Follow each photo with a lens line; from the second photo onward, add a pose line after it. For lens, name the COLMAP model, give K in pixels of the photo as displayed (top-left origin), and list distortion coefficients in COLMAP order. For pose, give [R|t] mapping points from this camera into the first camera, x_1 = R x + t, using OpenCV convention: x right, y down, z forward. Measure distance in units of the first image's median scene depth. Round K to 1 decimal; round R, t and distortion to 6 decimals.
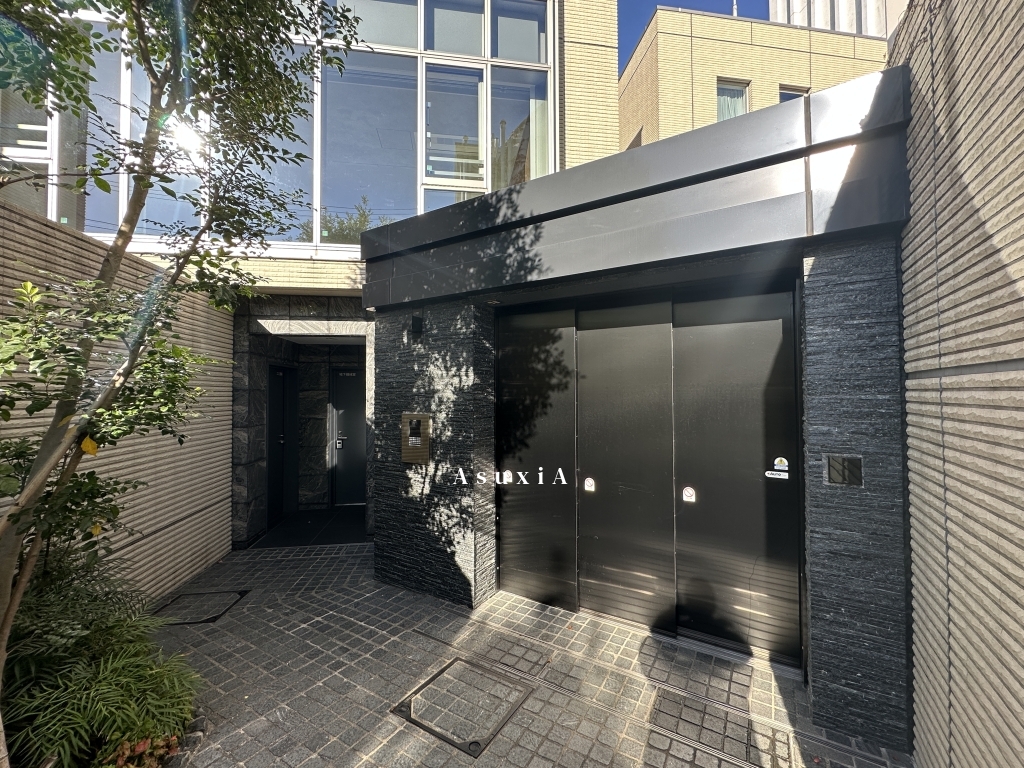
lens RADIAL K [[406.4, 0, 515.0], [0, 406.4, 381.2], [0, 0, 1]] dist [-0.001355, -0.000218]
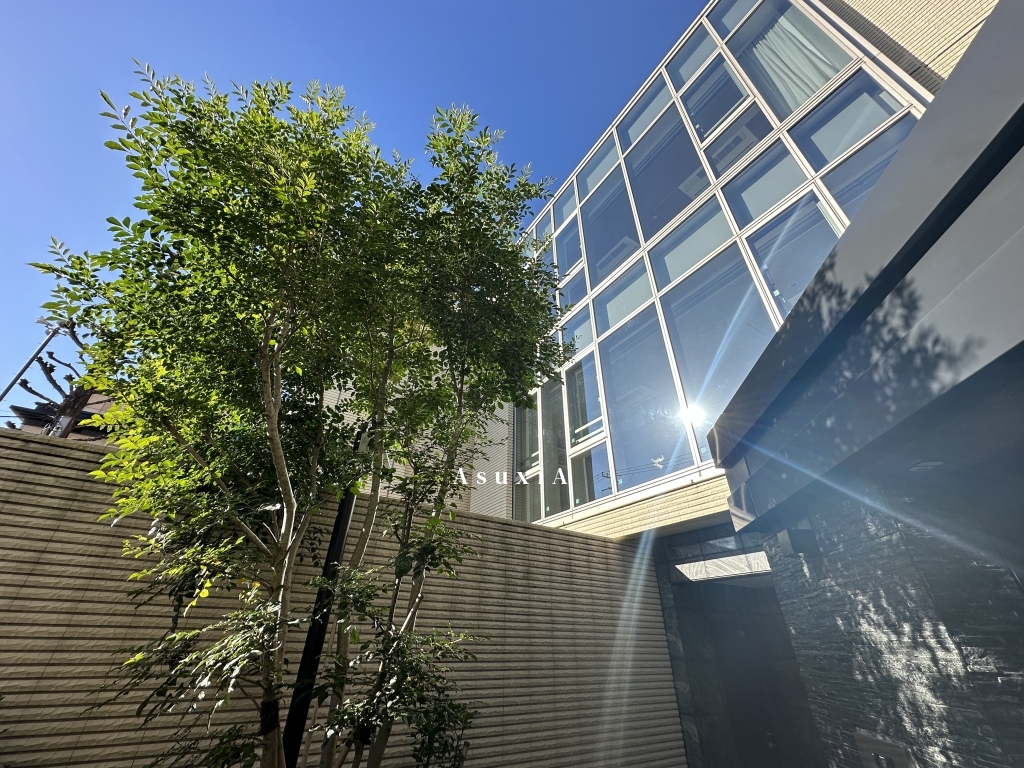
lens RADIAL K [[406.4, 0, 514.4], [0, 406.4, 383.8], [0, 0, 1]] dist [-0.001355, -0.000218]
pose [[0.420228, -0.484974, -0.766948, 0.153265], [0.010143, 0.847655, -0.530451, -0.025928], [0.907362, 0.215131, 0.361128, 0.368886]]
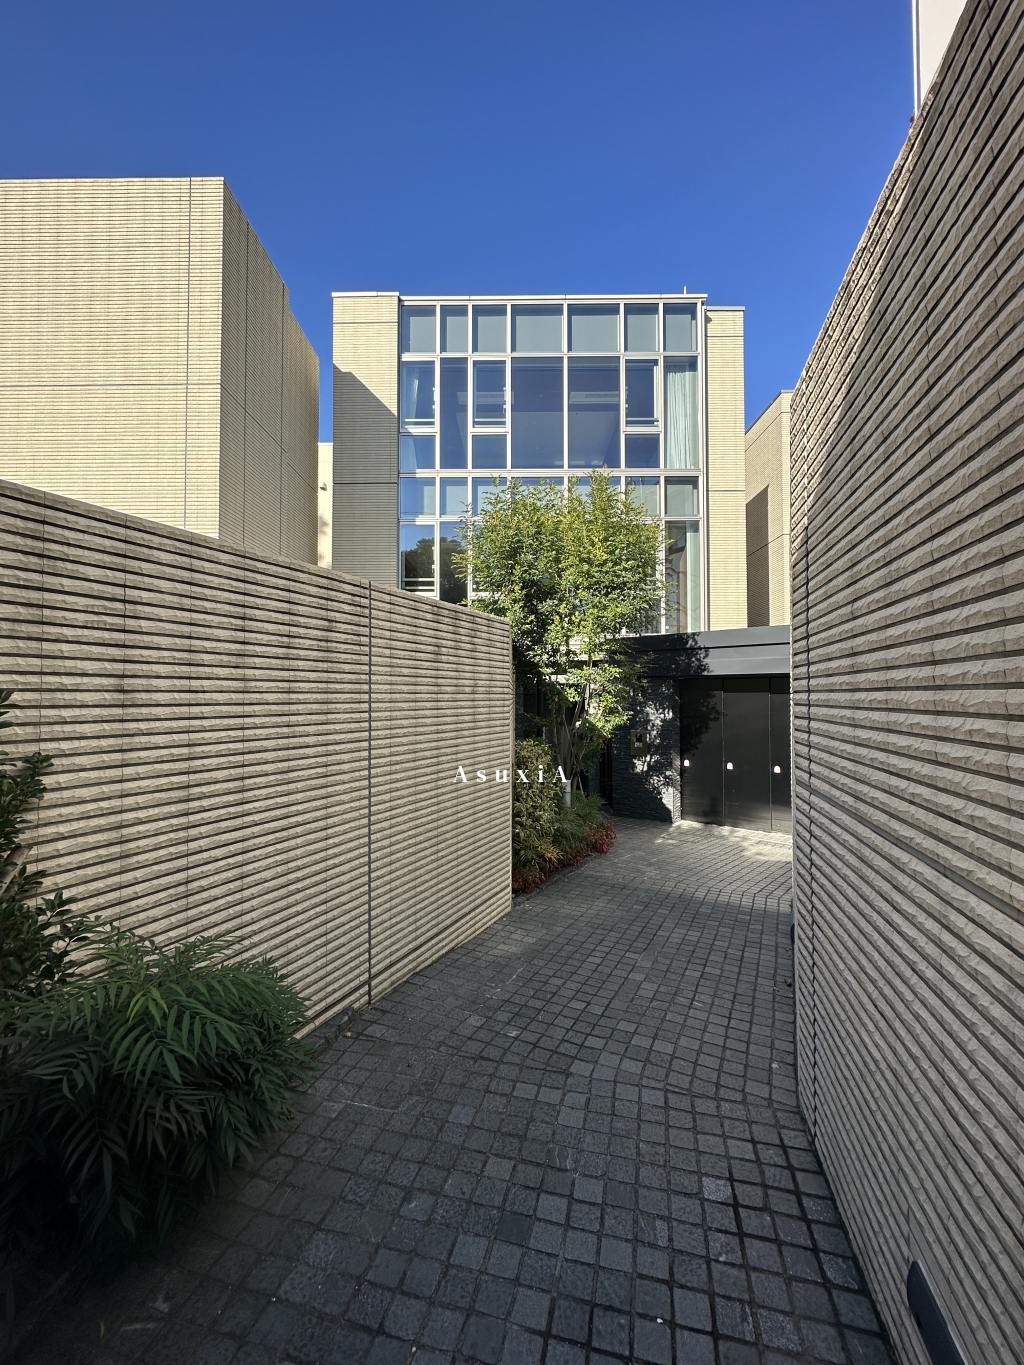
lens RADIAL K [[541.7, 0, 519.4], [0, 541.7, 679.6], [0, 0, 1]] dist [-0.001355, -0.000218]
pose [[0.987763, 0.001484, -0.155955, -0.436541], [-0.001317, 0.999998, 0.001178, -0.189264], [0.155957, -0.000959, 0.987763, -1.857893]]
